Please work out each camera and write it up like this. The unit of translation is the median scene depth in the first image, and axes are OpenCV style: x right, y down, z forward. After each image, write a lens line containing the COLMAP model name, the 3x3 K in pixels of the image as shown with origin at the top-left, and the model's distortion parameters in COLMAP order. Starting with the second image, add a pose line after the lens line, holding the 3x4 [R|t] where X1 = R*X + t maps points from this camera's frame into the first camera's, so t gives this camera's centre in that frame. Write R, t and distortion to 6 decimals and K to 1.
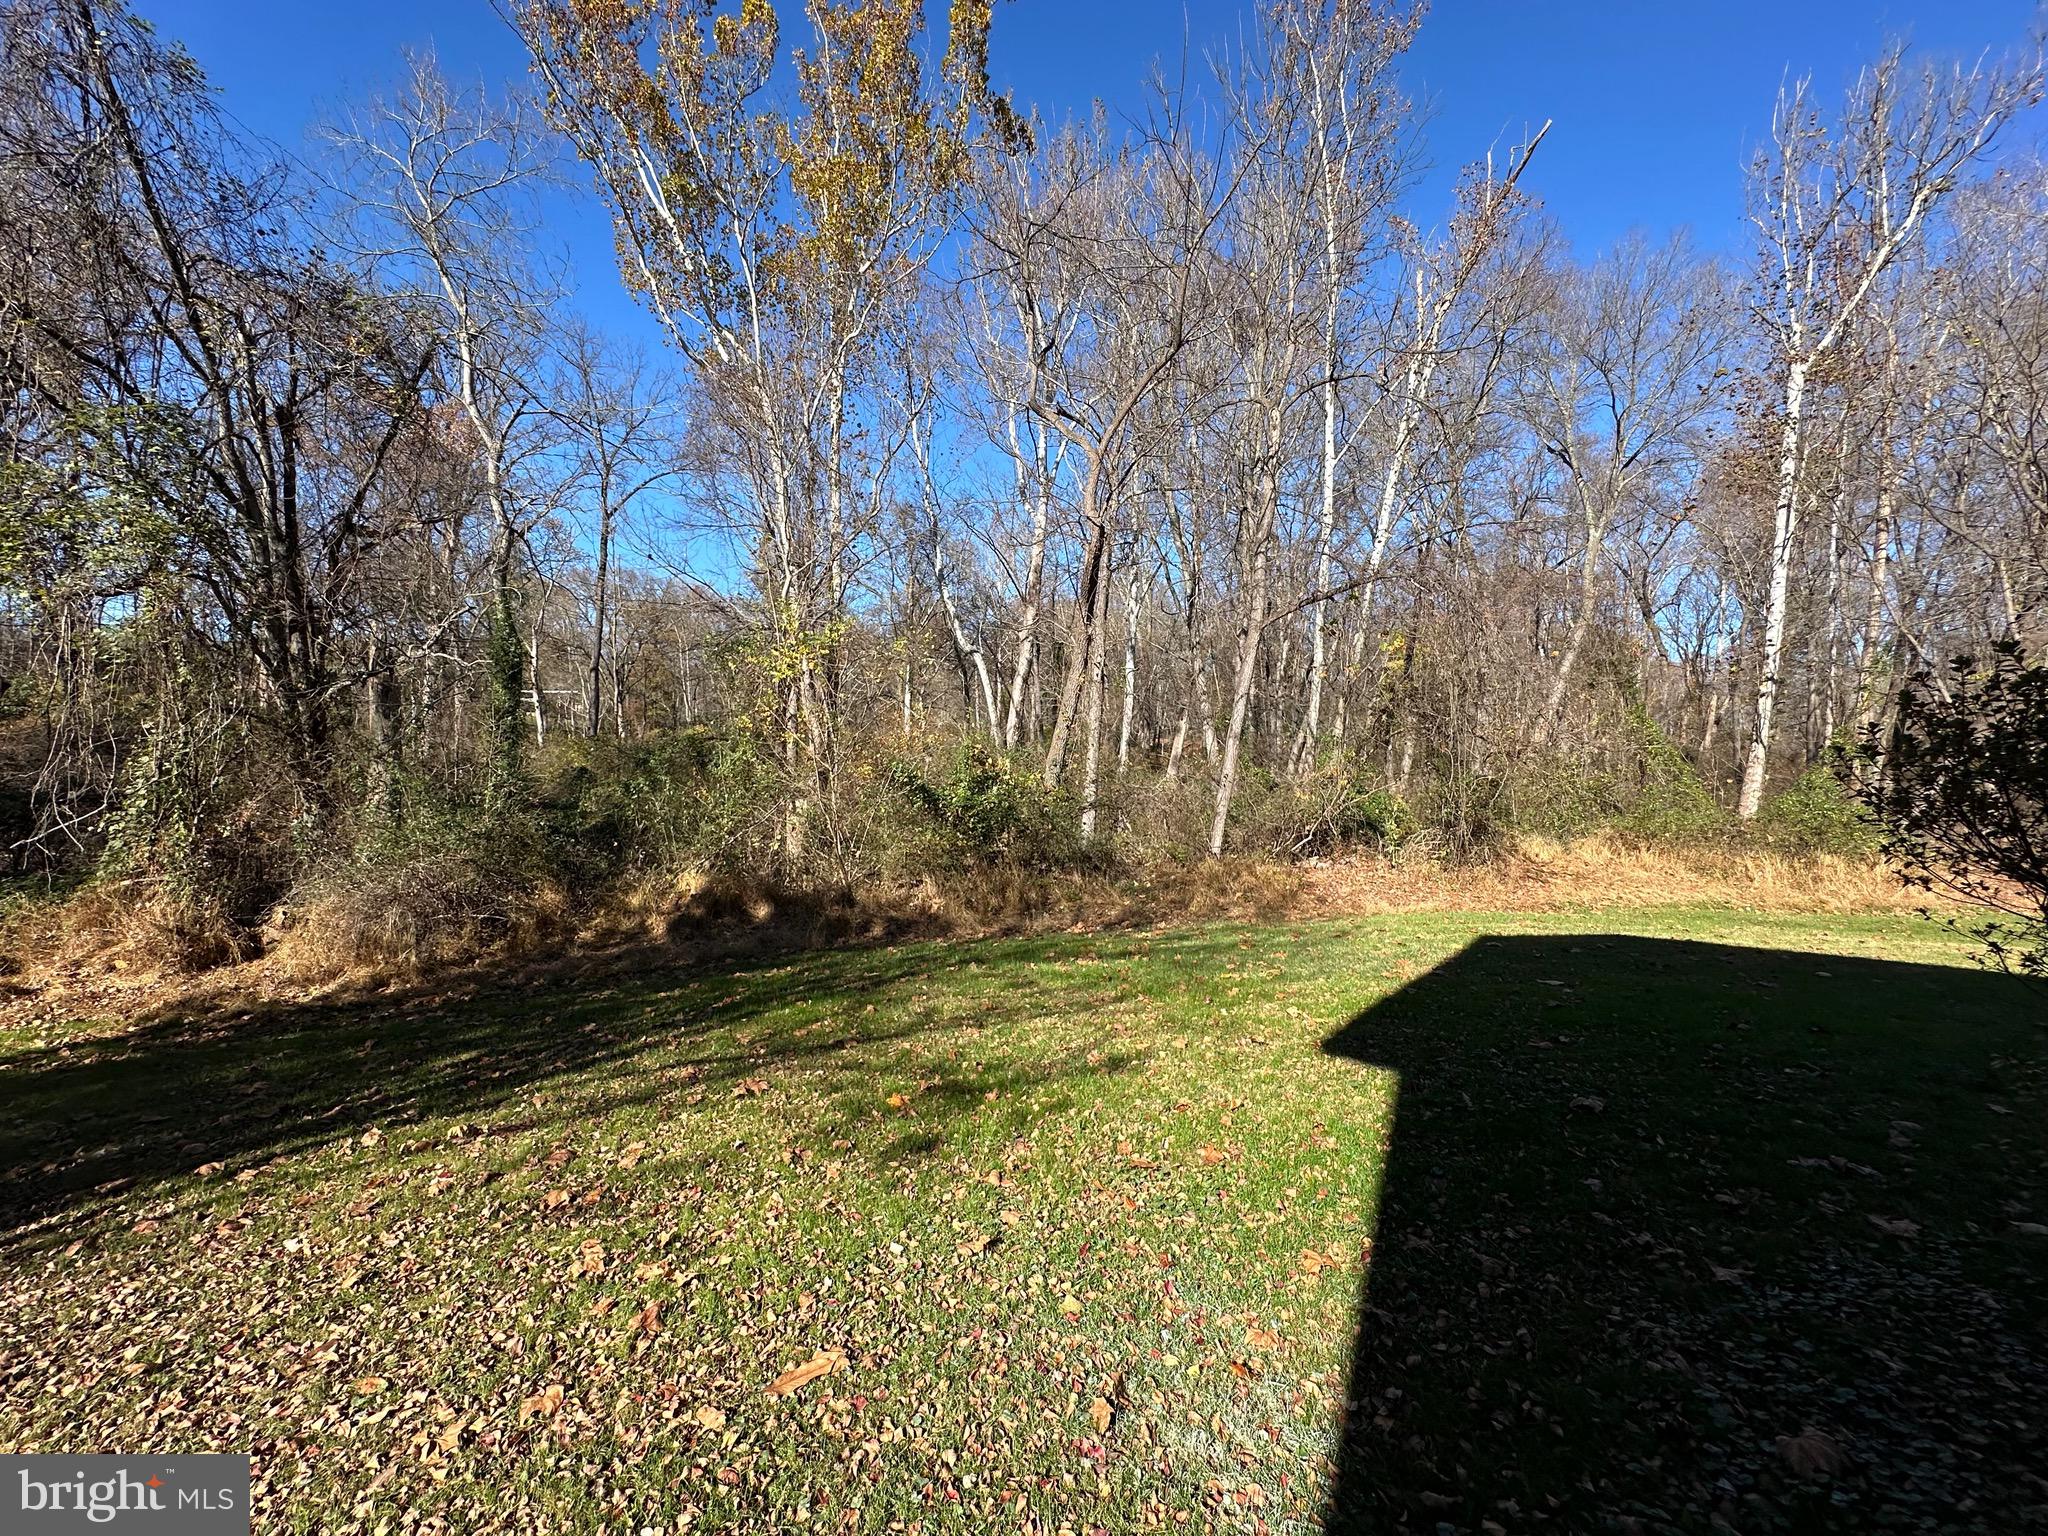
lens RADIAL K [[813.3, 0, 1024.3], [0, 813.3, 766.9], [0, 0, 1]] dist [-0.002972, 0.001151]
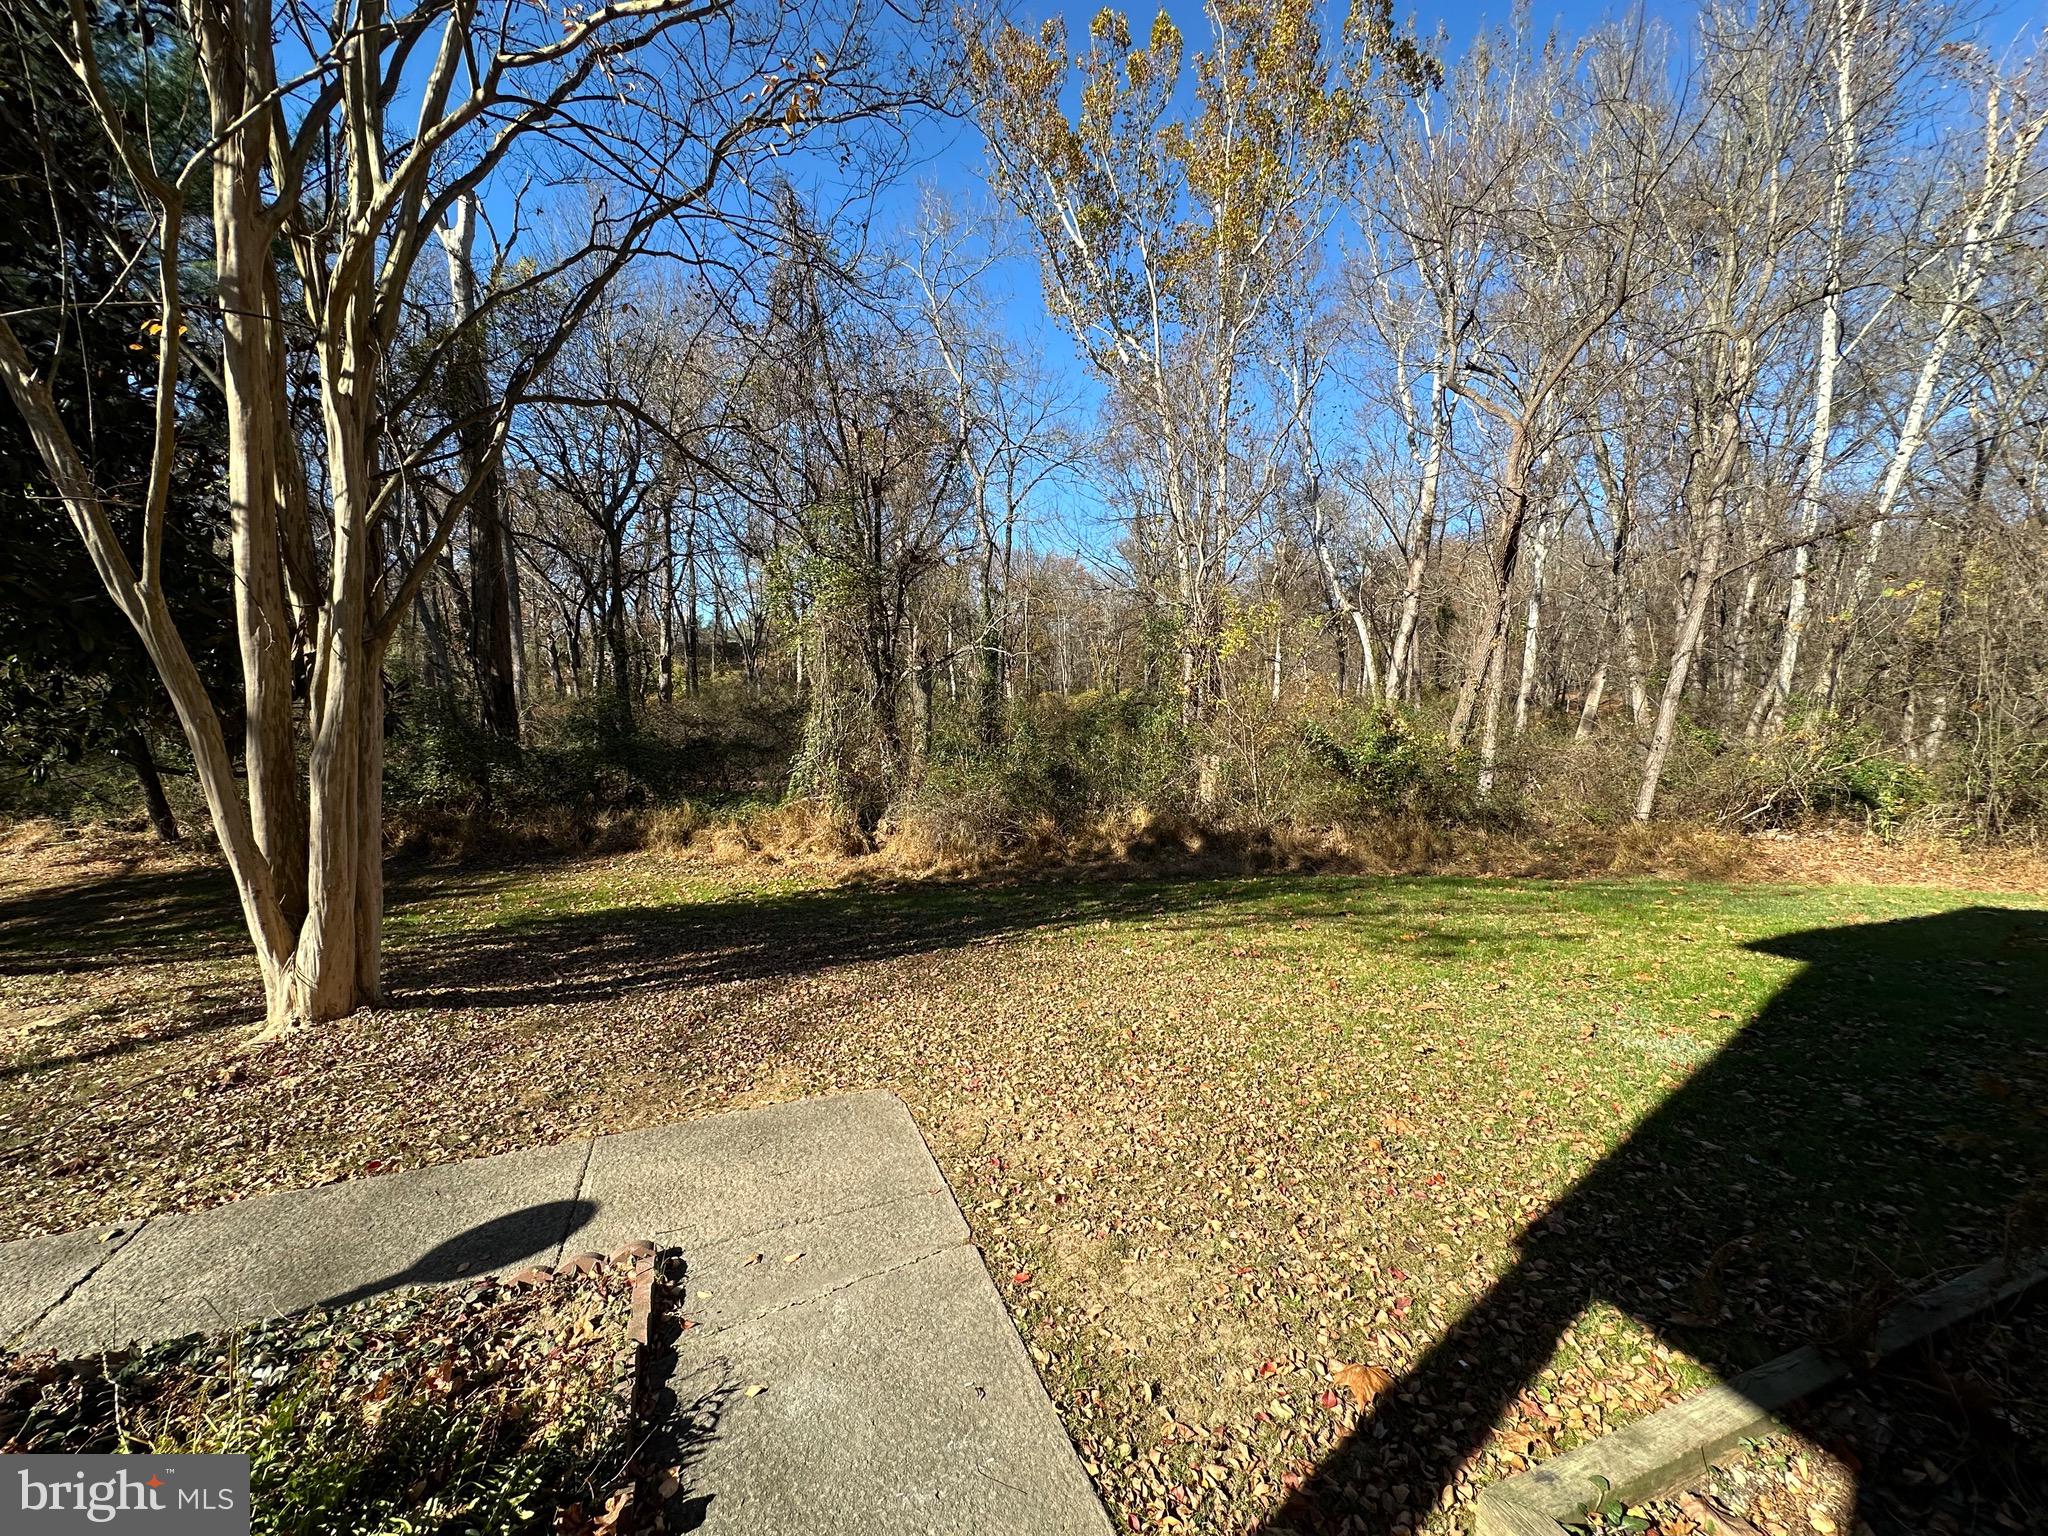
lens RADIAL K [[813.3, 0, 1026.6], [0, 813.3, 769.3], [0, 0, 1]] dist [-0.002972, 0.001151]
pose [[0.914777, 0.025573, -0.403149, -0.045284], [-0.003802, 0.998495, 0.054712, -0.002316], [0.403942, -0.048516, 0.913497, -0.170285]]
